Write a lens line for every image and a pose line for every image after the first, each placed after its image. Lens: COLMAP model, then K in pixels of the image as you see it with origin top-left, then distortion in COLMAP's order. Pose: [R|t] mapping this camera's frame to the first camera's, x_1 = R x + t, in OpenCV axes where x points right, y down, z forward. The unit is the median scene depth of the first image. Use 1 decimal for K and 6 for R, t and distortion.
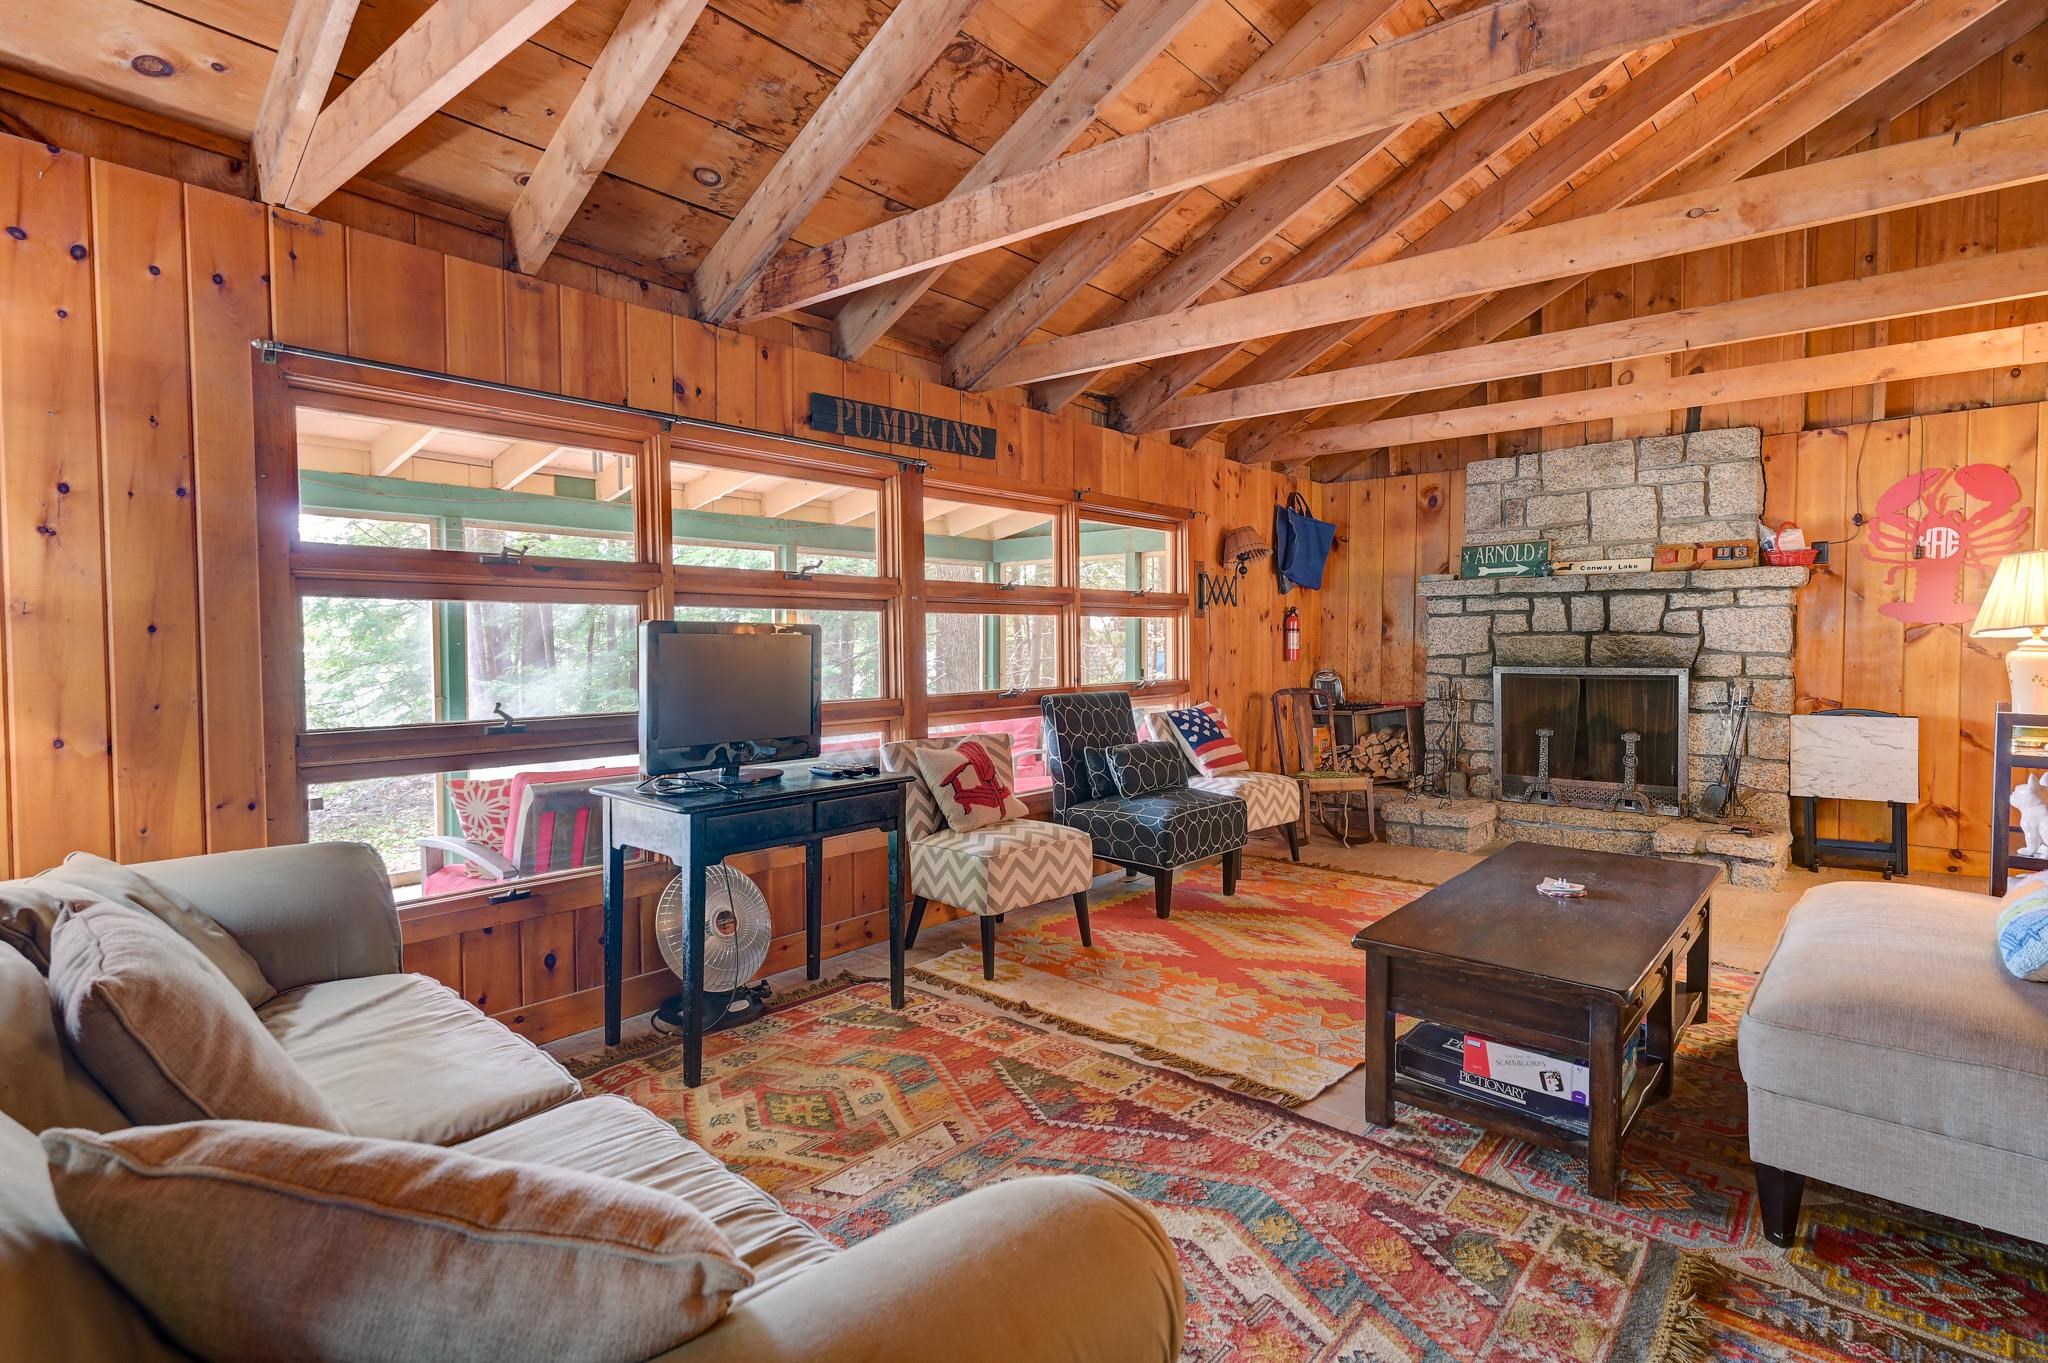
lens RADIAL K [[1039.7, 0, 1021.1], [0, 1039.7, 682.2], [0, 0, 1]] dist [0.010755, -0.000406]
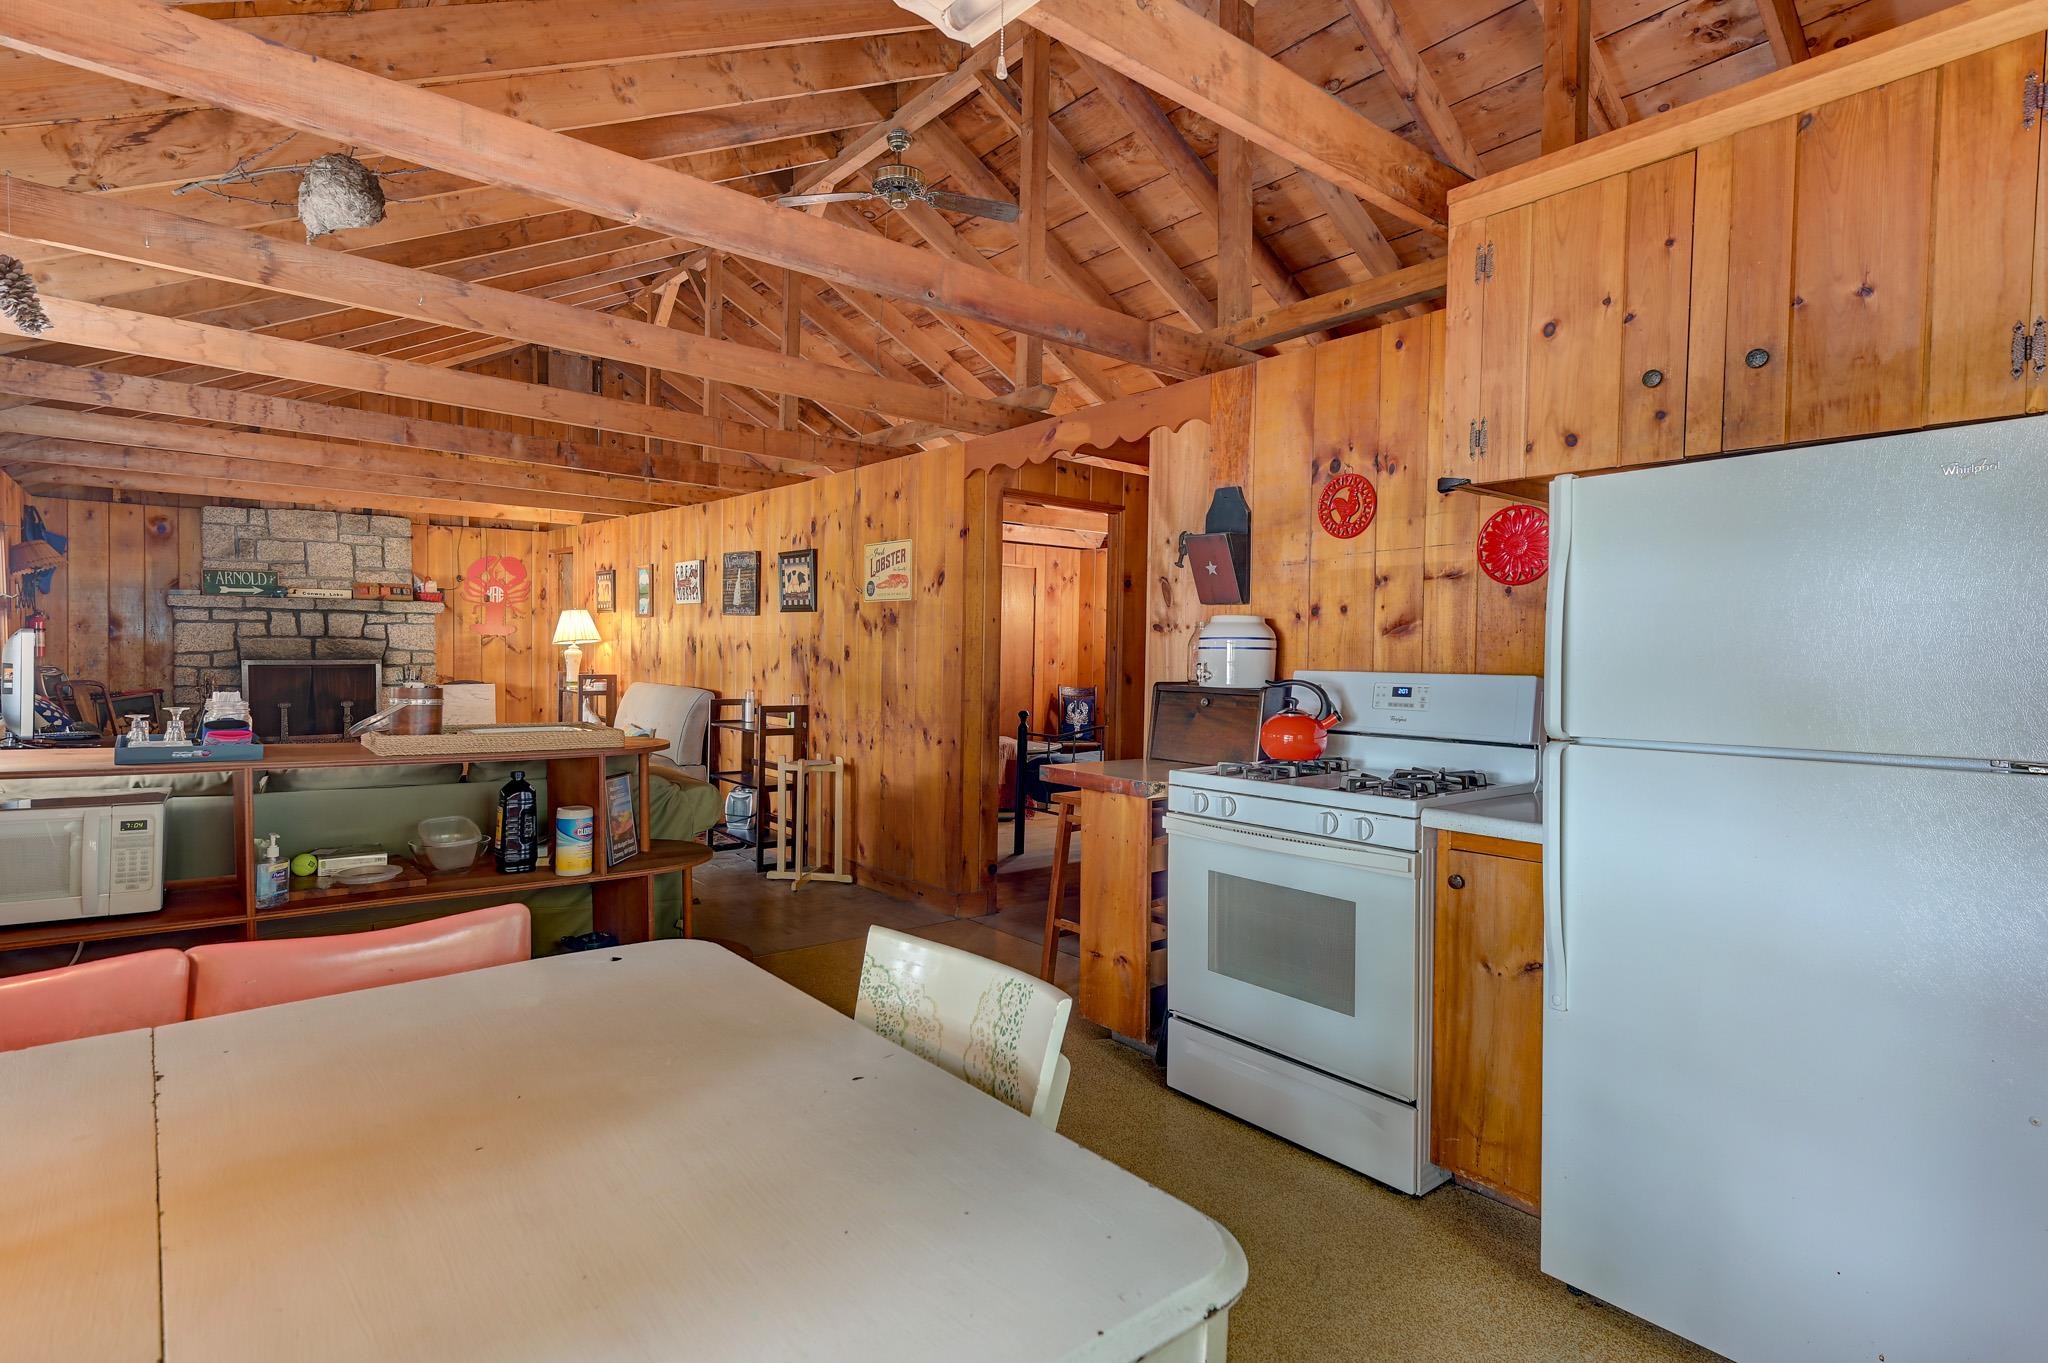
lens RADIAL K [[1039.7, 0, 1006.5], [0, 1039.7, 668.3], [0, 0, 1]] dist [0.010755, -0.000406]
pose [[0.198354, -0.017252, 0.979979, -0.769062], [0.026602, 0.999572, 0.012213, 0.006172], [-0.979769, 0.023647, 0.198728, -0.289068]]
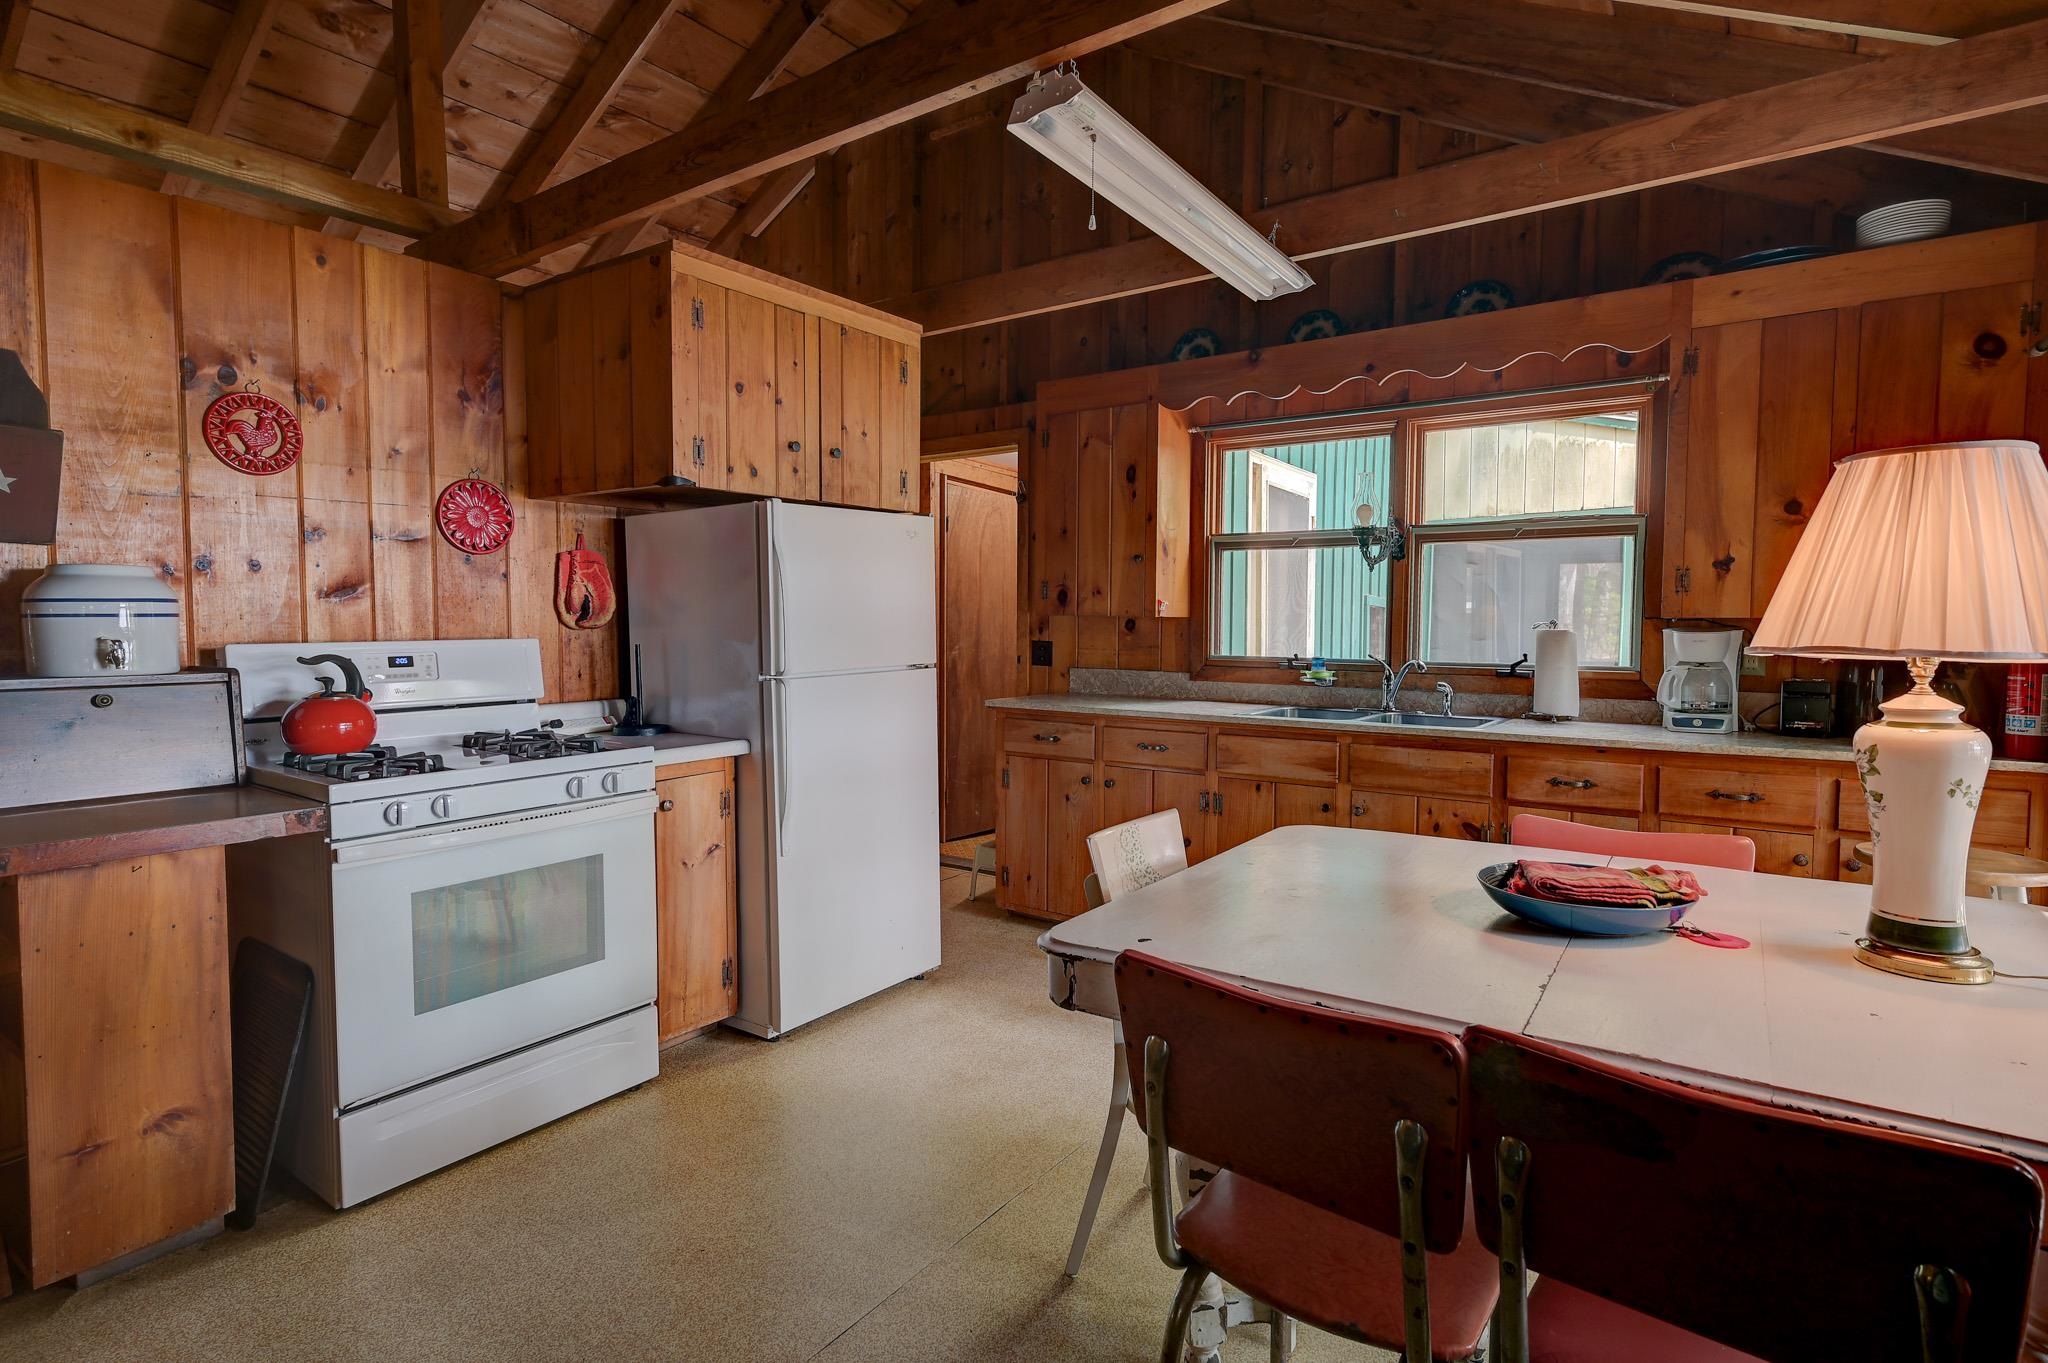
lens RADIAL K [[1035.3, 0, 1022.4], [0, 1035.3, 669.9], [0, 0, 1]] dist [0.010469, 0.002762]
pose [[-0.996053, 0.000697, -0.088763, -0.465165], [-0.007240, 0.996000, 0.089060, -0.011431], [0.088470, 0.089351, -0.992063, 0.122827]]
